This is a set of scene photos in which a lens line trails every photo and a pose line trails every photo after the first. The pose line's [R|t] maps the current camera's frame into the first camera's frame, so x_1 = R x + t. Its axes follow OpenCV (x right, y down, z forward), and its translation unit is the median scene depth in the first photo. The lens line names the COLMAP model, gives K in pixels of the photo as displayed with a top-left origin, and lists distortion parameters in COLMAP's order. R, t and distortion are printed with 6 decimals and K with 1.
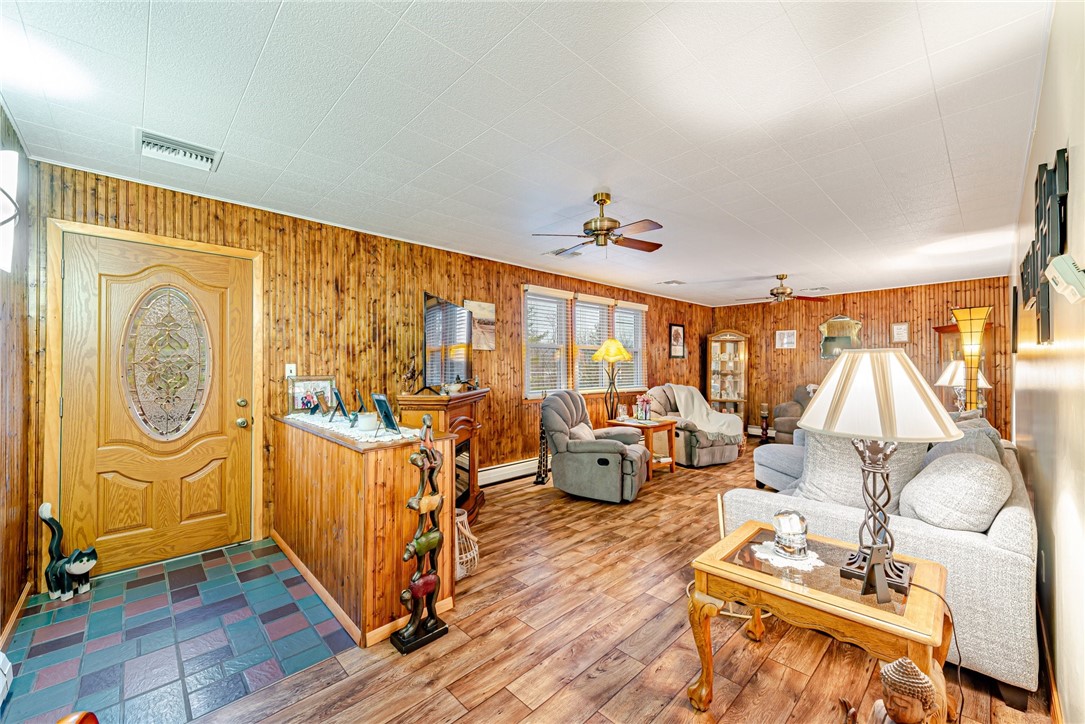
lens RADIAL K [[432.6, 0, 539.1], [0, 432.6, 362.1], [0, 0, 1]] dist [0.018958, -0.003608]
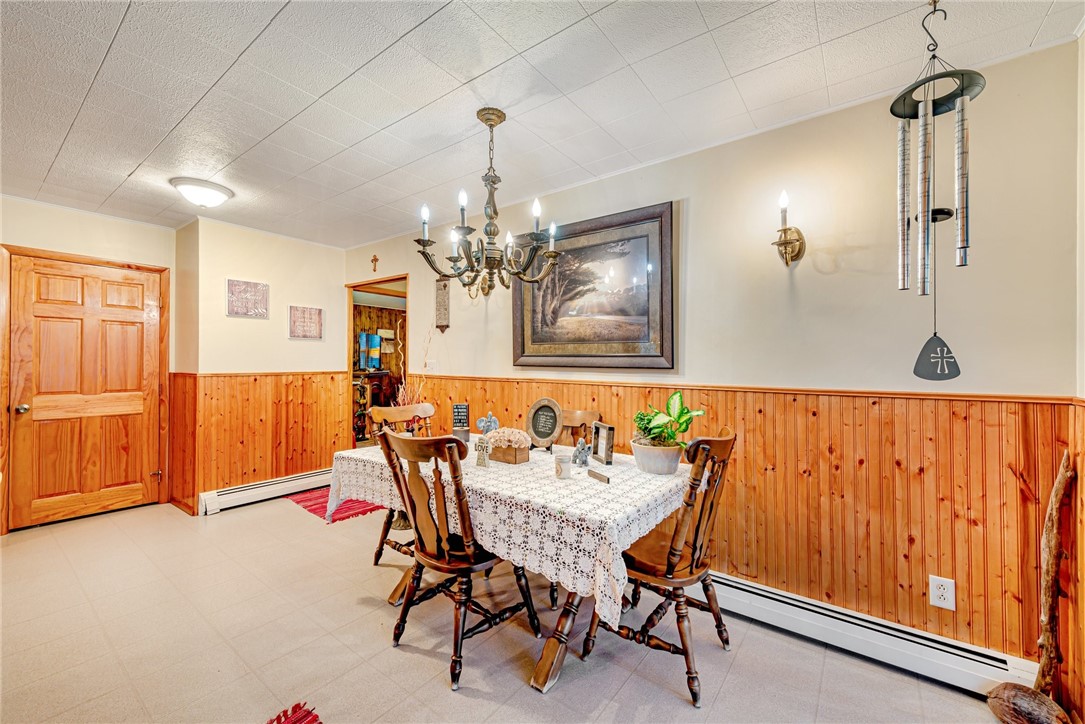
lens RADIAL K [[432.6, 0, 541.6], [0, 432.6, 360.9], [0, 0, 1]] dist [0.018958, -0.003608]
pose [[0.985754, 0.007820, 0.168011, 0.260259], [-0.009406, 0.999918, 0.008643, -0.015787], [-0.167930, -0.010100, 0.985747, -1.214759]]
